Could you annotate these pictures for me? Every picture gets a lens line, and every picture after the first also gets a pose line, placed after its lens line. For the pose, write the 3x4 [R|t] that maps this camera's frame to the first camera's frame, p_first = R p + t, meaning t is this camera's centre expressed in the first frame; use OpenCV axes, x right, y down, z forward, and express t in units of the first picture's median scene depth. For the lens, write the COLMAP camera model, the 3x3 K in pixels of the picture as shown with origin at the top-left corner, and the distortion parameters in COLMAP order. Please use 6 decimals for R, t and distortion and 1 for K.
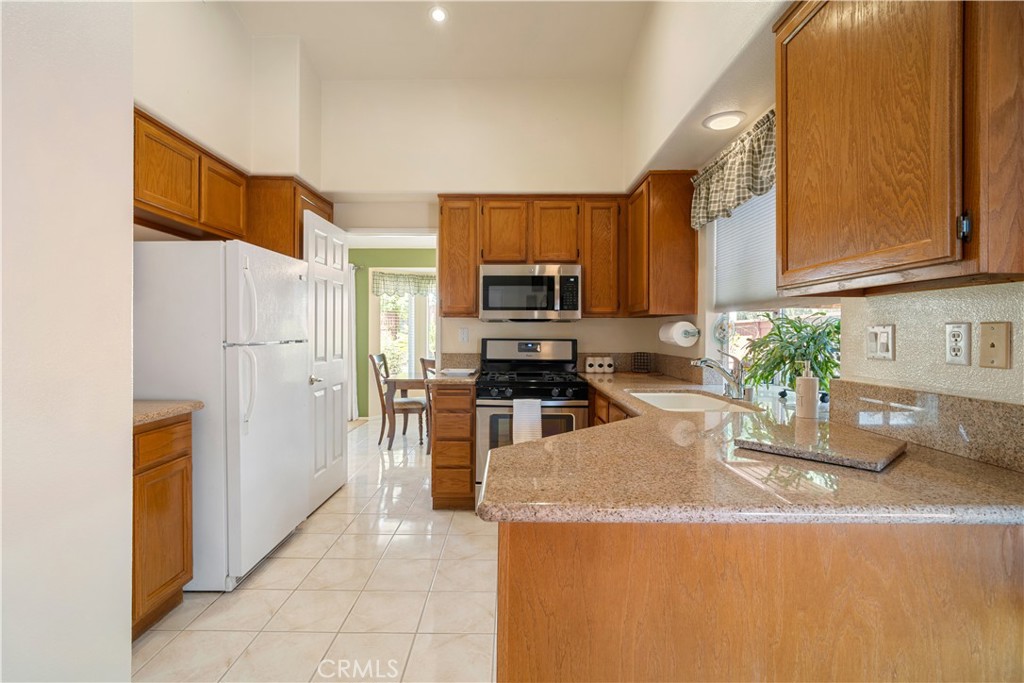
lens RADIAL K [[488.0, 0, 507.5], [0, 488.0, 337.2], [0, 0, 1]] dist [-0.000924, 0.000529]
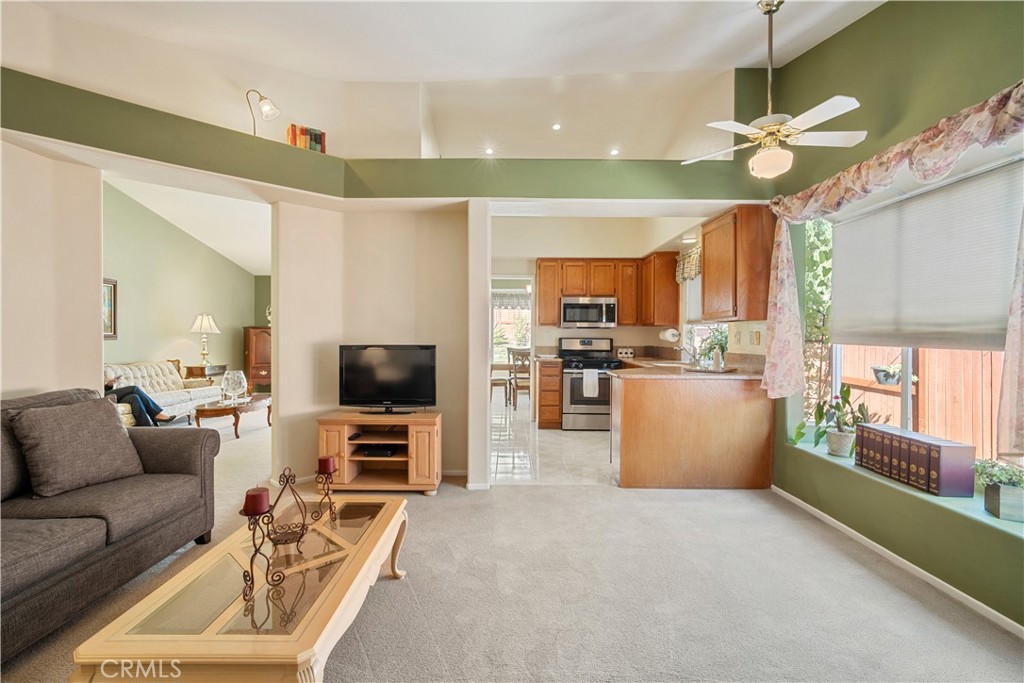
lens RADIAL K [[488.0, 0, 507.5], [0, 488.0, 337.2], [0, 0, 1]] dist [-0.000924, 0.000529]
pose [[0.999994, 0.002290, 0.002432, -0.282045], [-0.002280, 0.999990, -0.003835, 0.009238], [-0.002440, 0.003830, 0.999990, -0.886353]]
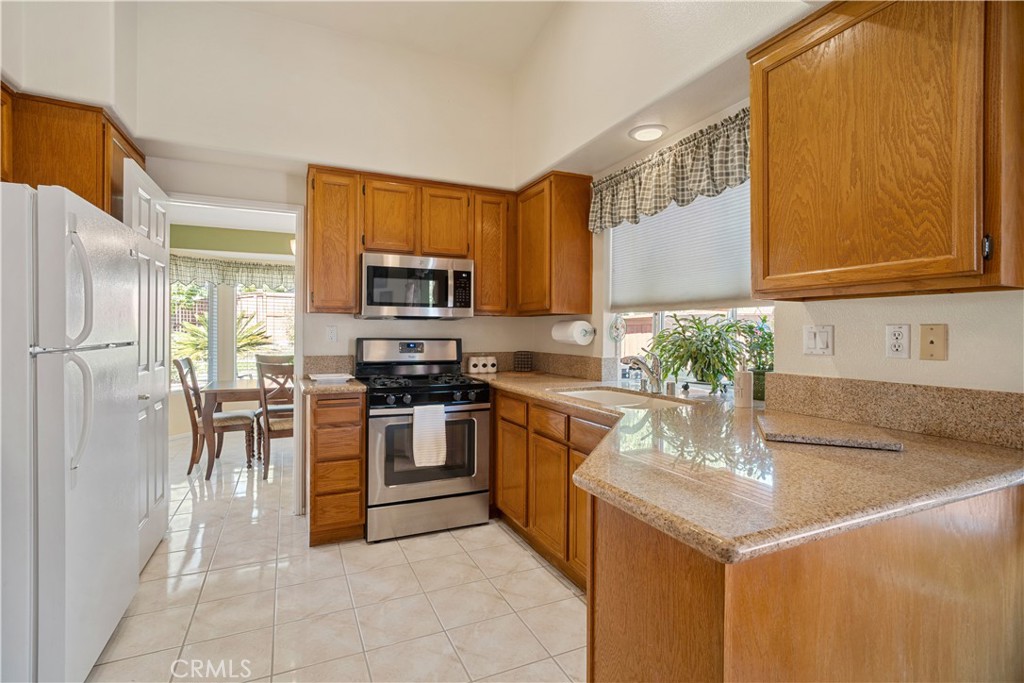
lens RADIAL K [[490.8, 0, 514.5], [0, 490.8, 333.9], [0, 0, 1]] dist [-0.001812, 0.000088]
pose [[0.905649, -0.001632, 0.424025, -0.194807], [0.003085, 0.999991, -0.002740, -0.001856], [-0.424017, 0.003789, 0.905647, 0.109815]]
